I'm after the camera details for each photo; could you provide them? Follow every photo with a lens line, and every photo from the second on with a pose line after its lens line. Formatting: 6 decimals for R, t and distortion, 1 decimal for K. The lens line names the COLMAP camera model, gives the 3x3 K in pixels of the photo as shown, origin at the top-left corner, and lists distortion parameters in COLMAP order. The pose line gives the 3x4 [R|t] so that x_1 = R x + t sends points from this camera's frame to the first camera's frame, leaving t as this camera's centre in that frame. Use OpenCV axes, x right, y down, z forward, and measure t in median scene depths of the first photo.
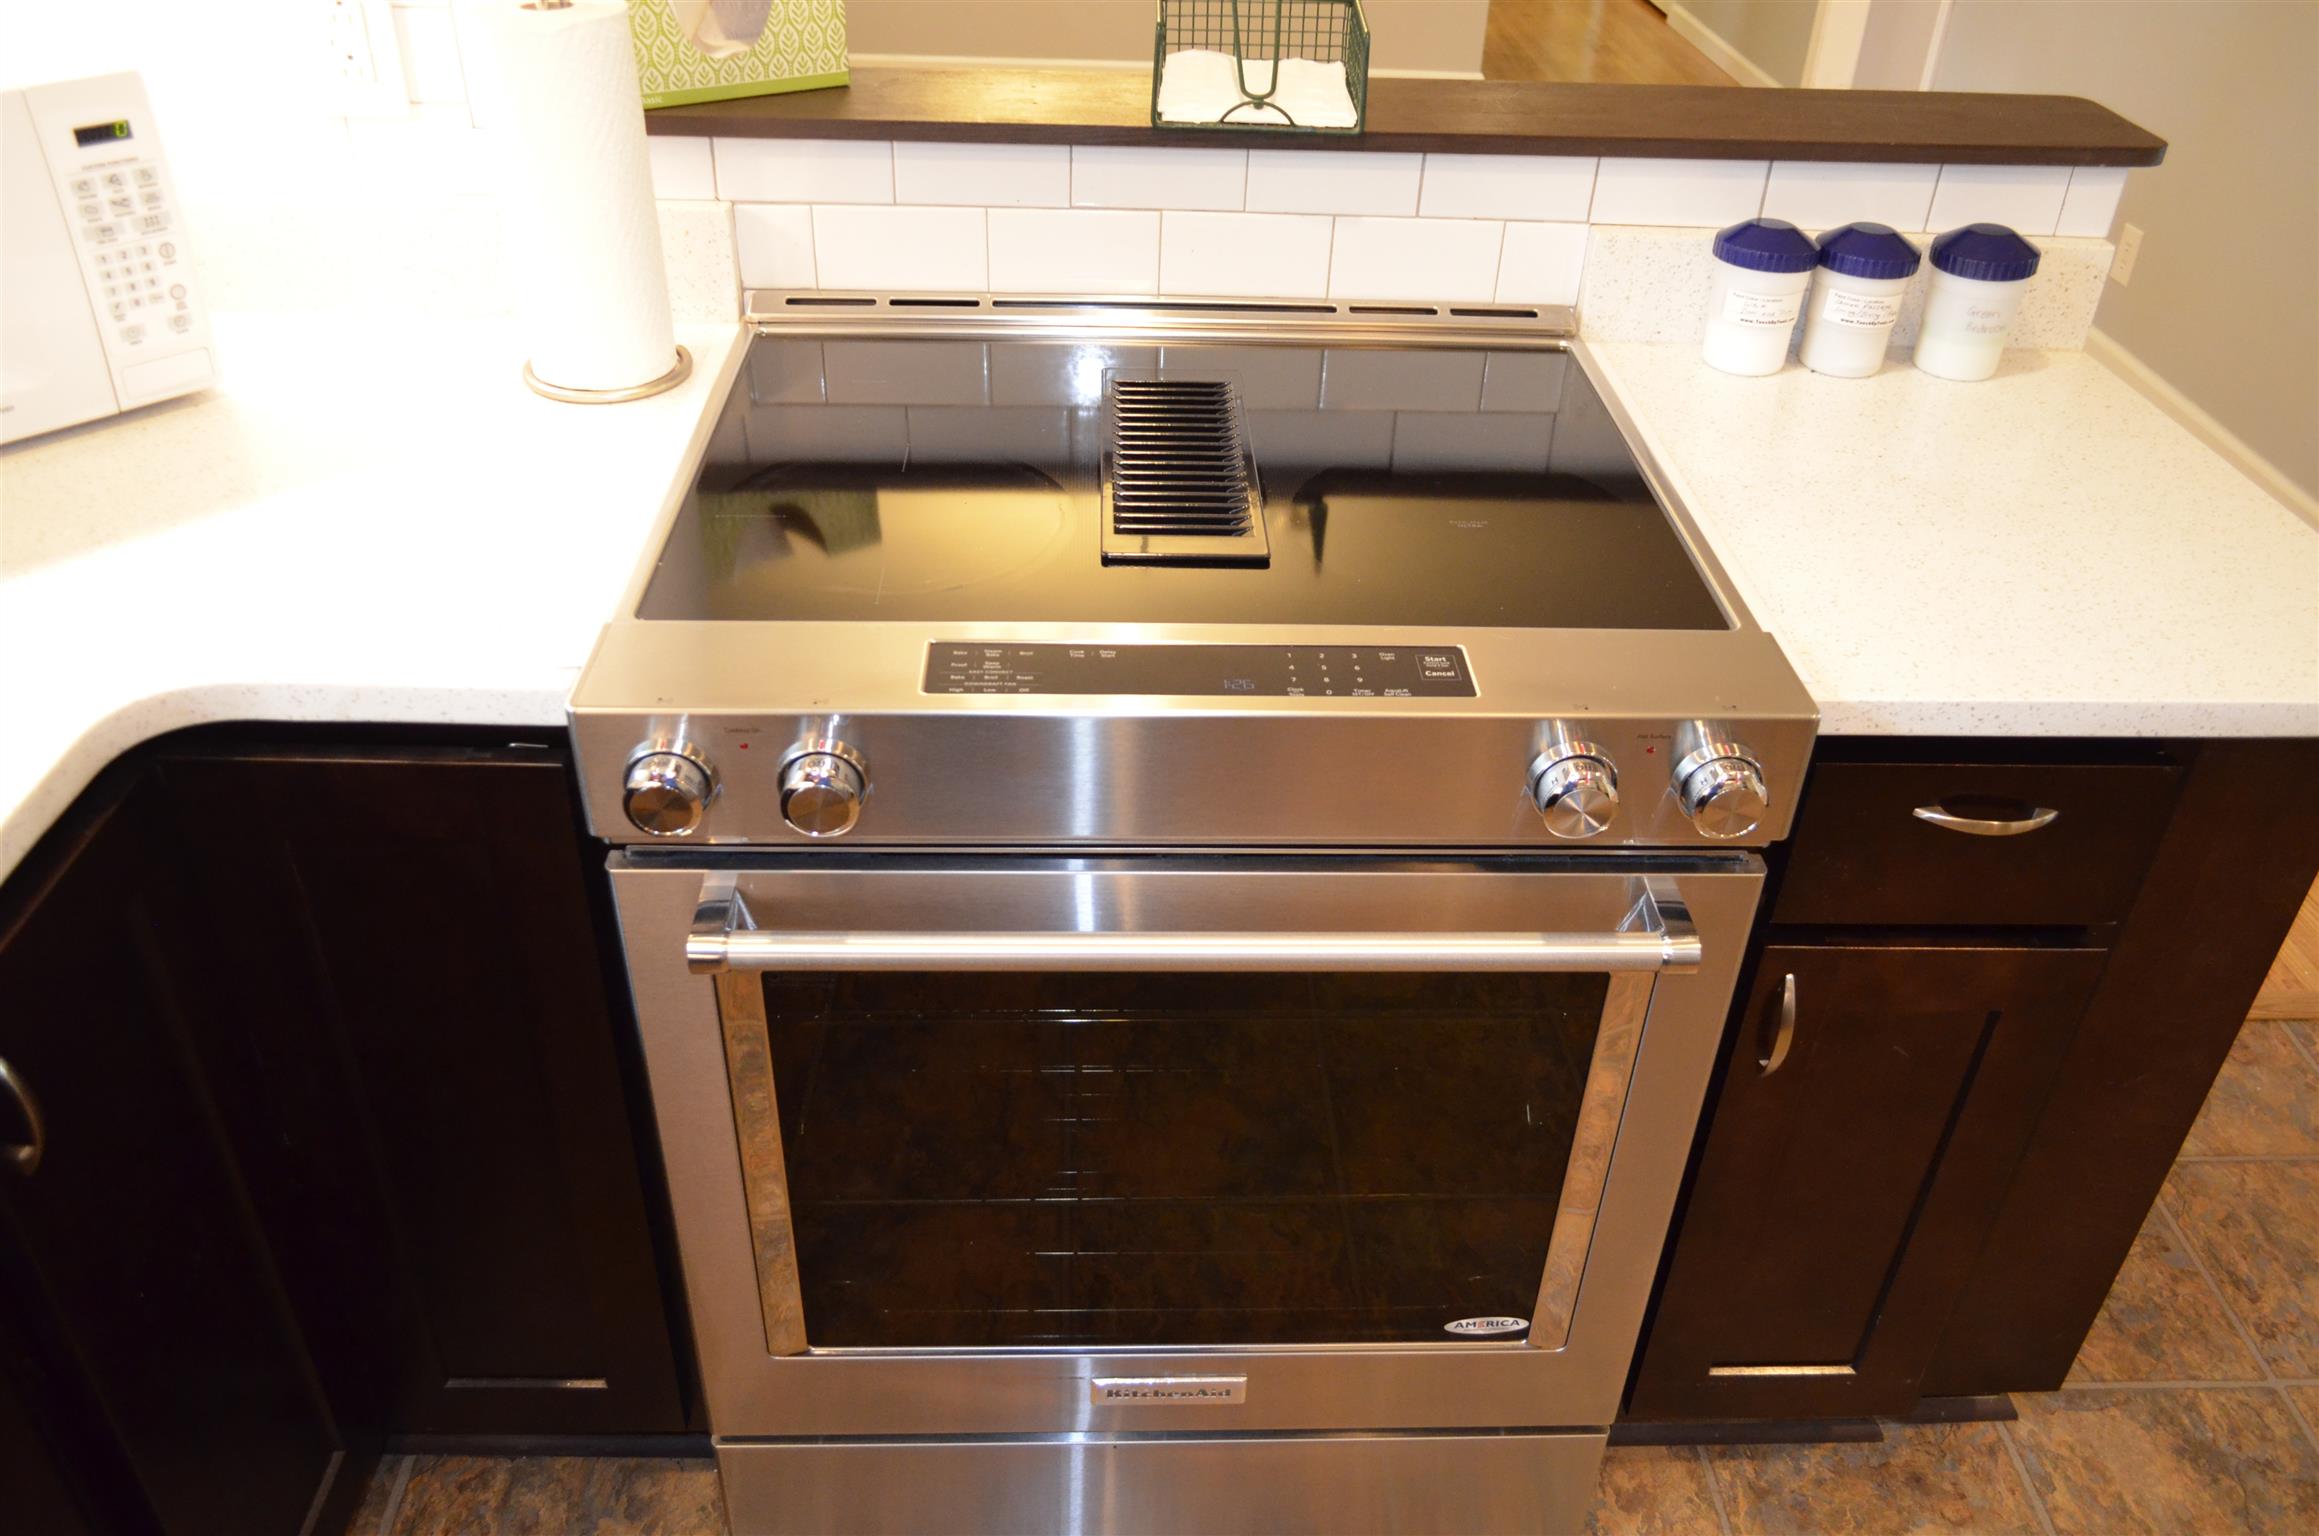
lens RADIAL K [[1803.3, 0, 1164.5], [0, 1803.3, 765.5], [0, 0, 1]] dist [-0.015142, 0.004810]
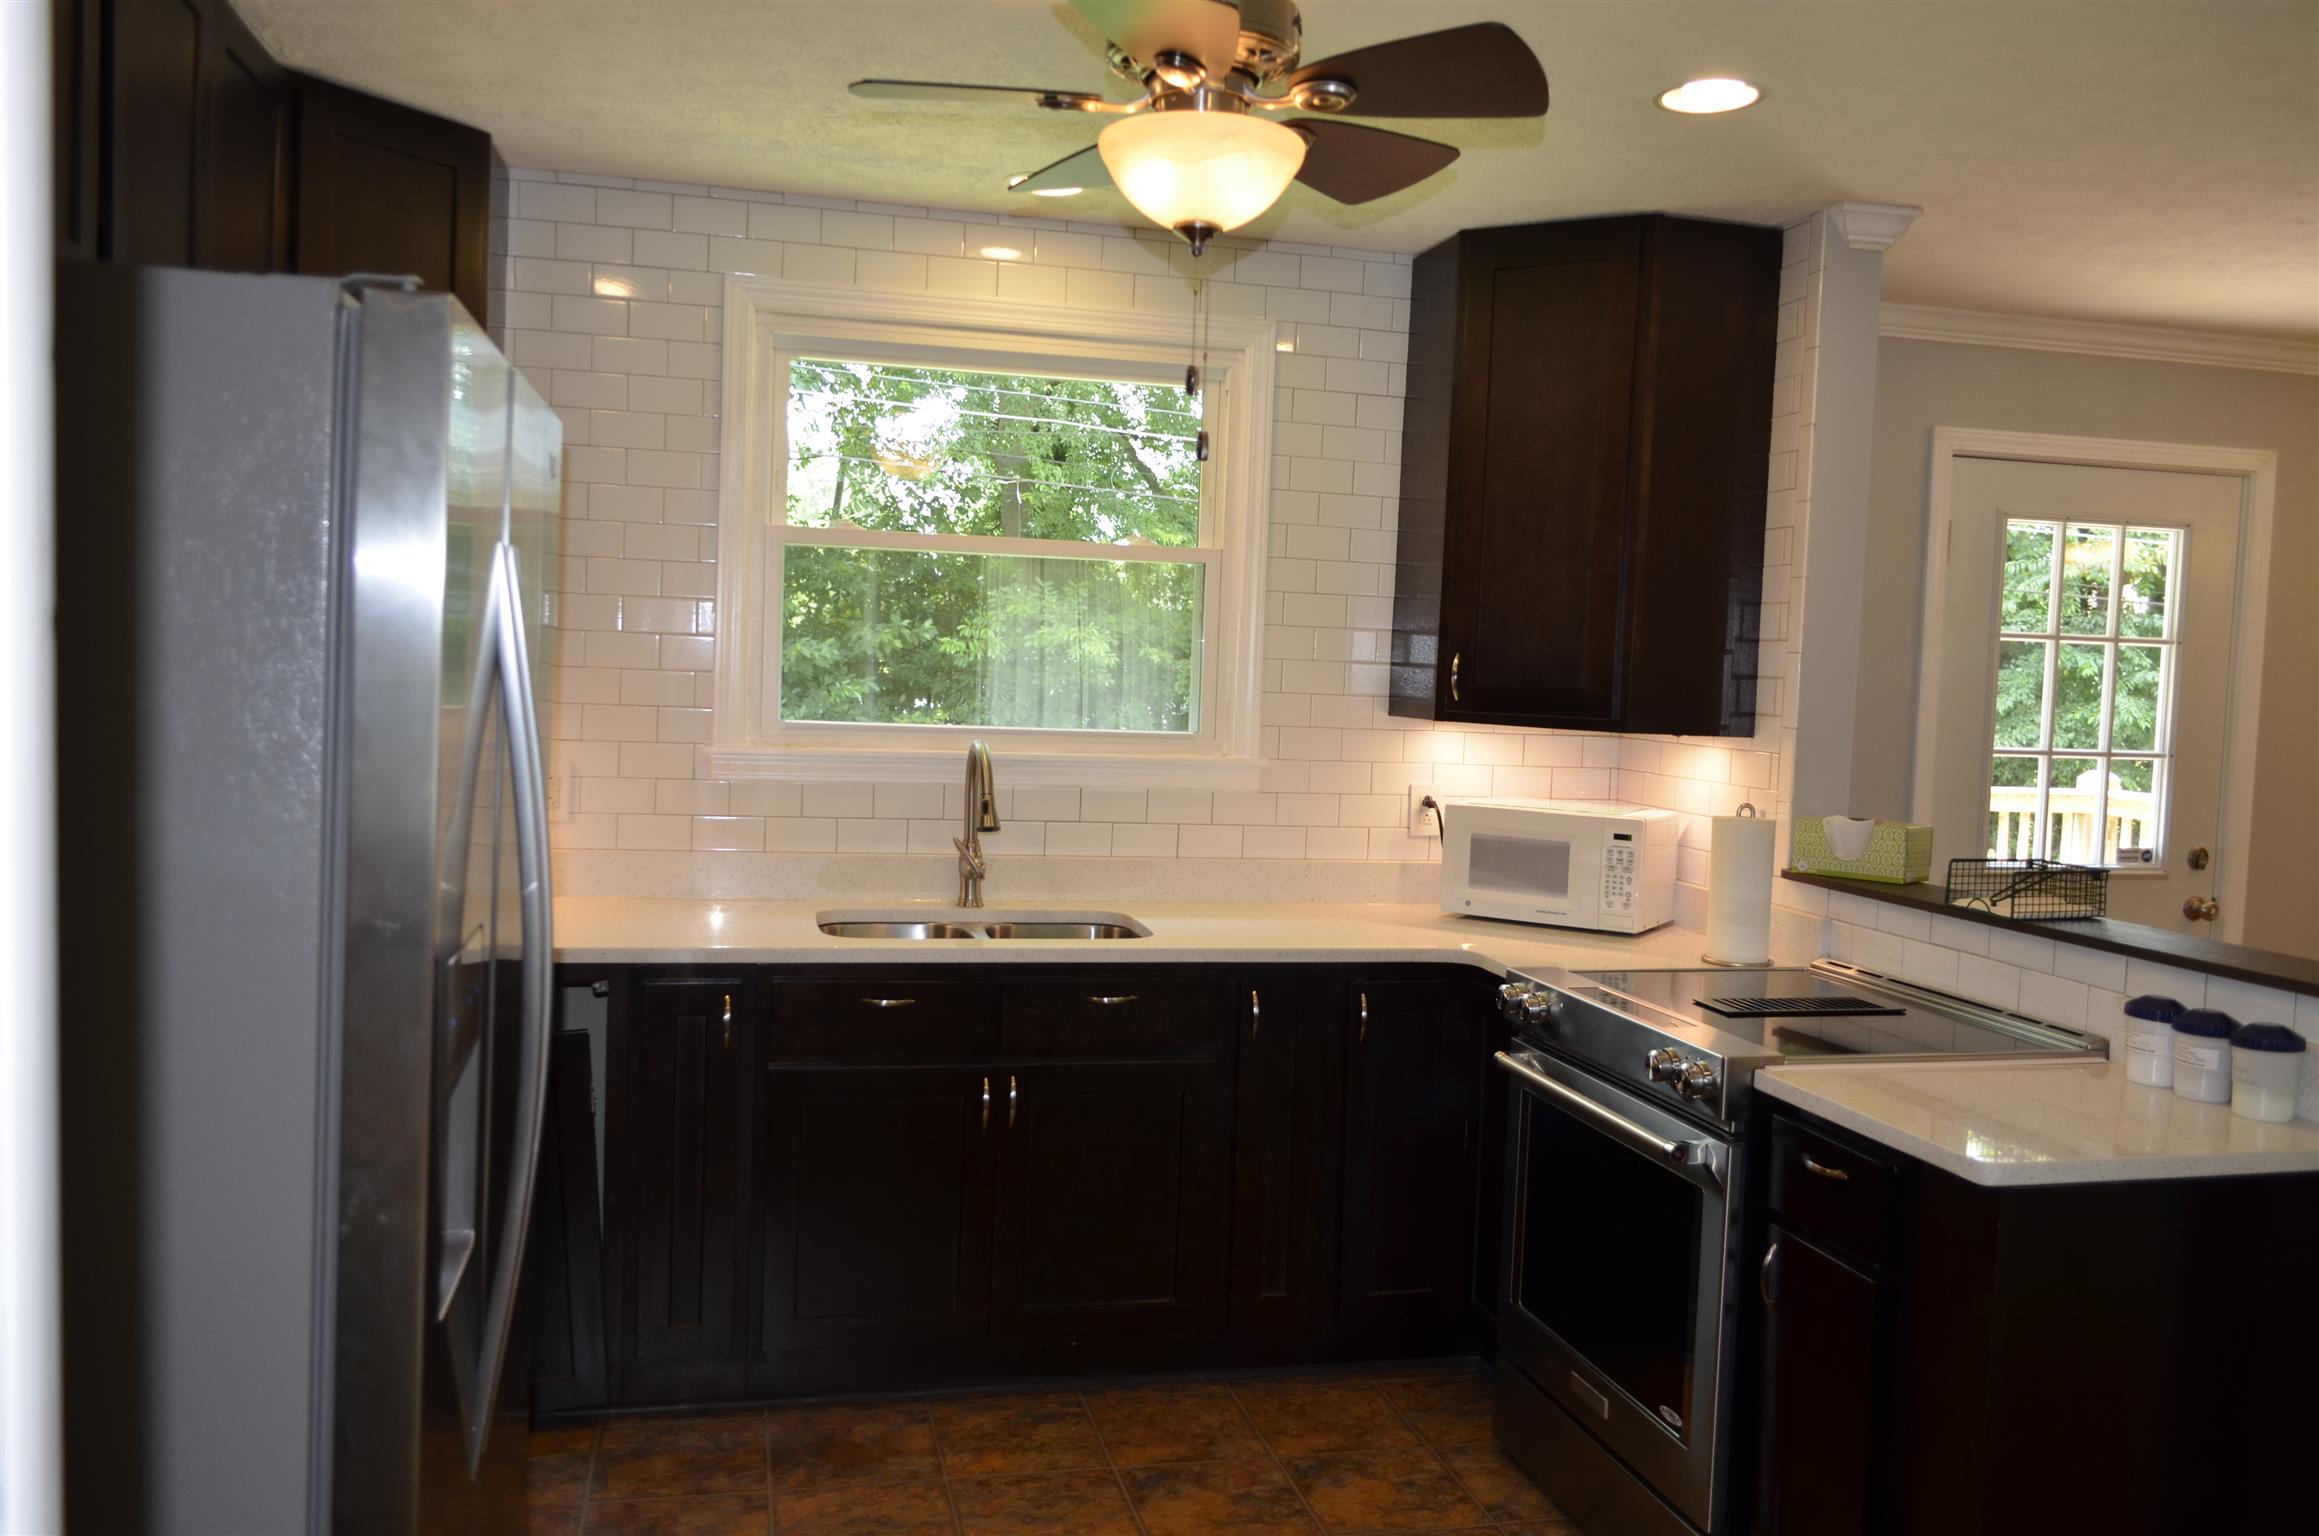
lens RADIAL K [[1733.8, 0, 1184.8], [0, 1733.8, 733.3], [0, 0, 1]] dist [-0.003095, 0.000840]
pose [[0.217189, 0.017678, -0.975969, 1.920252], [-0.567943, 0.815465, -0.111617, 0.222859], [0.793895, 0.578537, 0.187151, -0.194481]]
